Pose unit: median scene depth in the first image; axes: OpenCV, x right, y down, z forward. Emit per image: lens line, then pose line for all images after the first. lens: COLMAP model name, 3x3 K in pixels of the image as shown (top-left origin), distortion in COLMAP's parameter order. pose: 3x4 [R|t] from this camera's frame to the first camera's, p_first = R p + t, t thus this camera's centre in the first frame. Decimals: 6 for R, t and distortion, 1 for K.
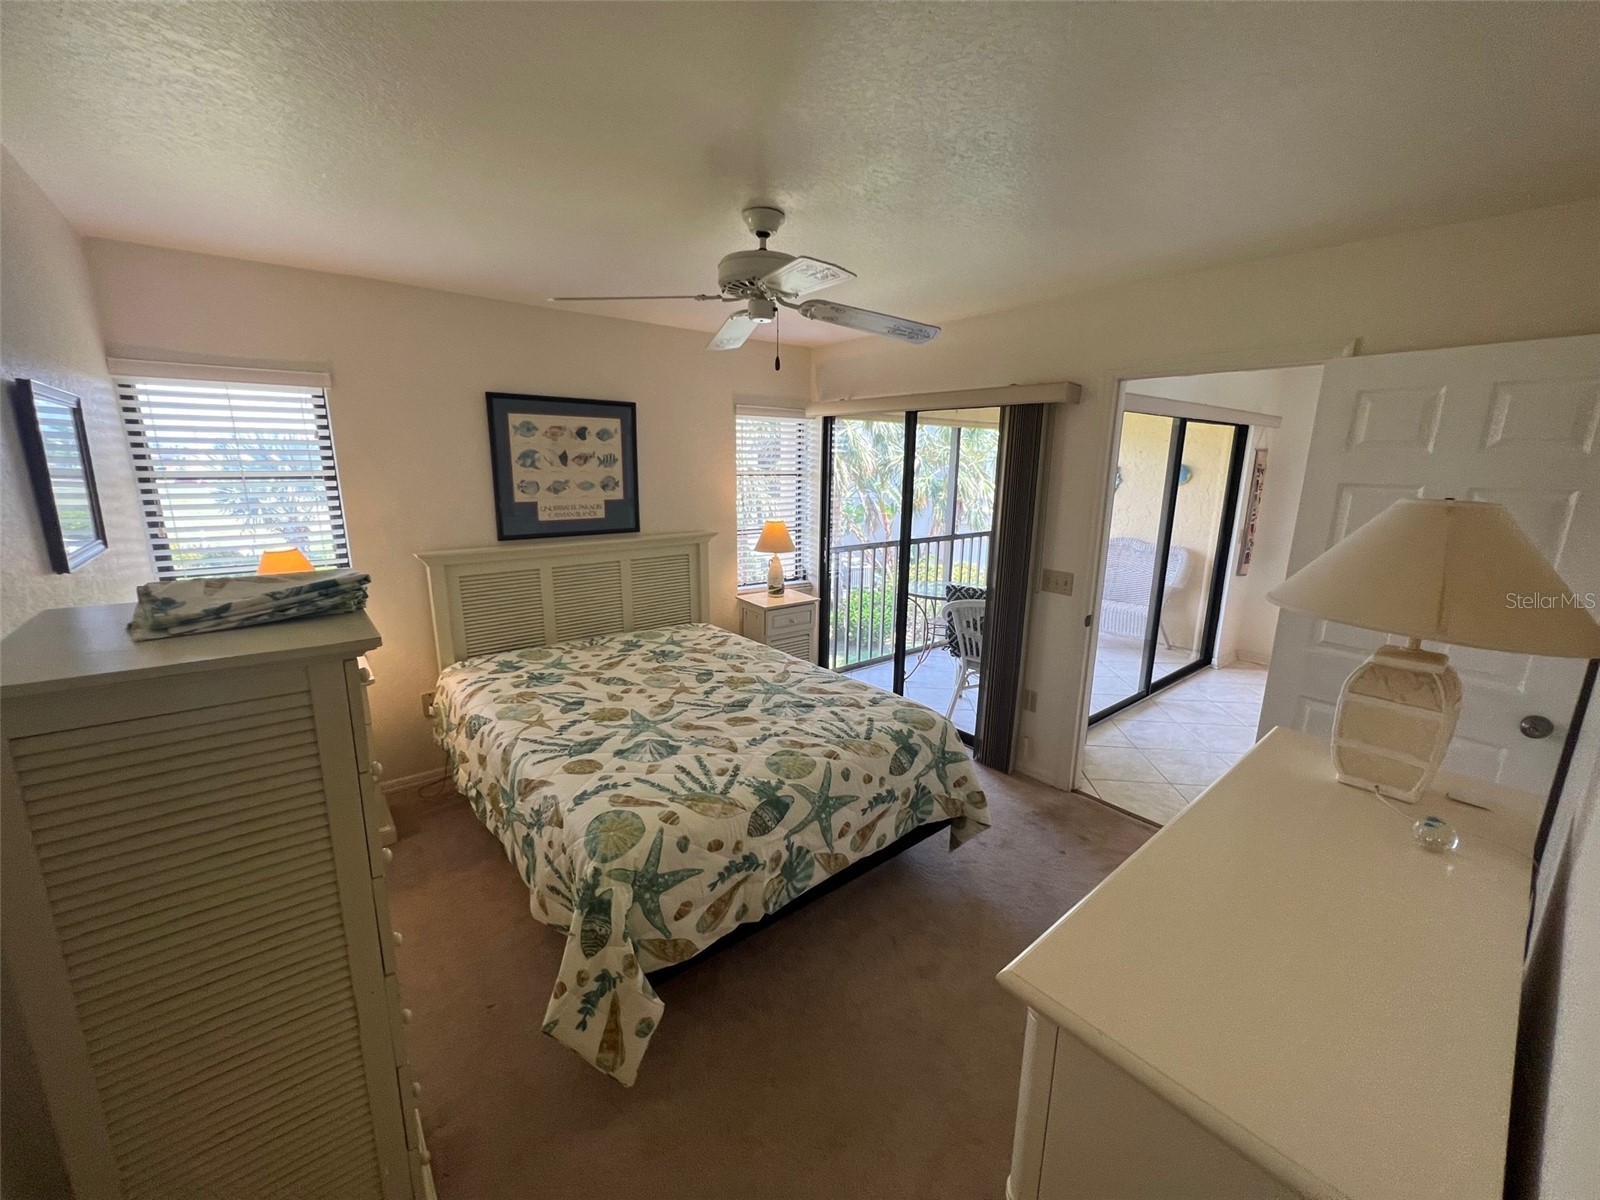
lens RADIAL K [[649.9, 0, 801.9], [0, 649.9, 603.5], [0, 0, 1]] dist [-0.001928, -0.000712]
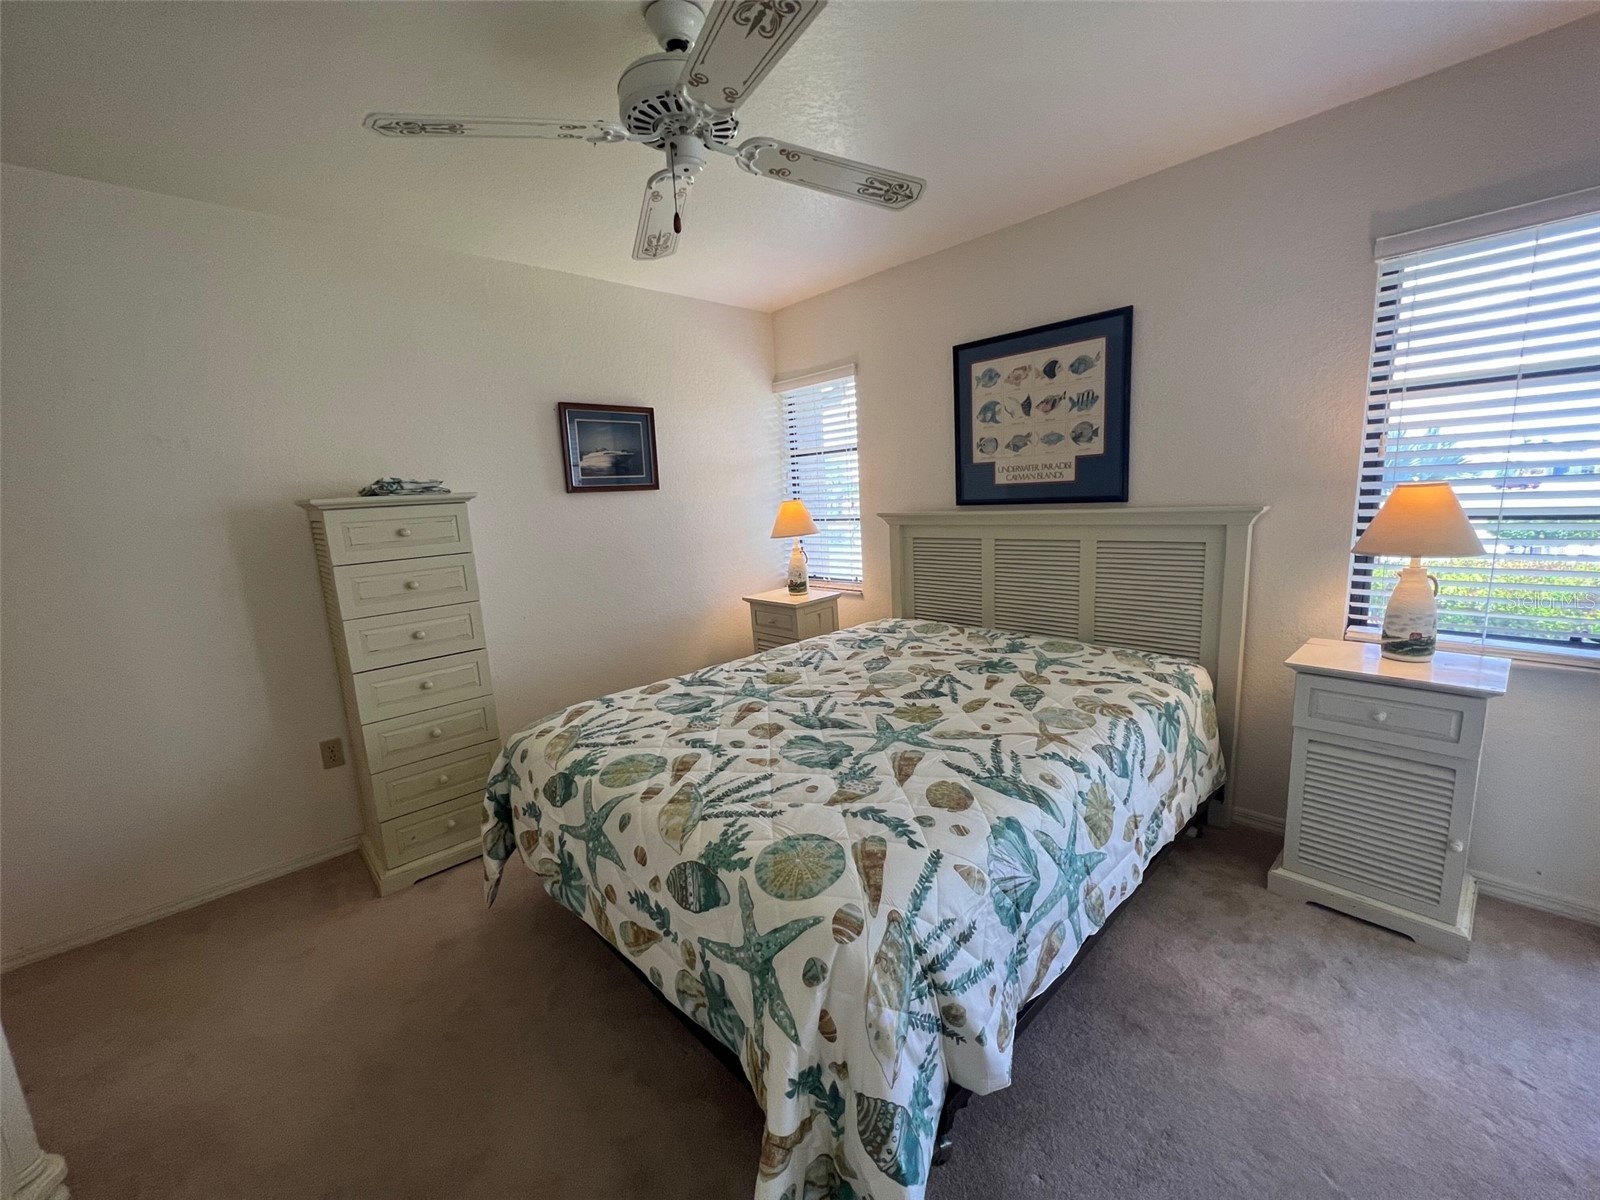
lens RADIAL K [[649.9, 0, 803.5], [0, 649.9, 601.7], [0, 0, 1]] dist [-0.001928, -0.000712]
pose [[0.053197, 0.153463, -0.986721, 0.468499], [-0.163769, 0.976082, 0.142979, -0.057611], [0.985063, 0.153988, 0.077058, 0.724139]]
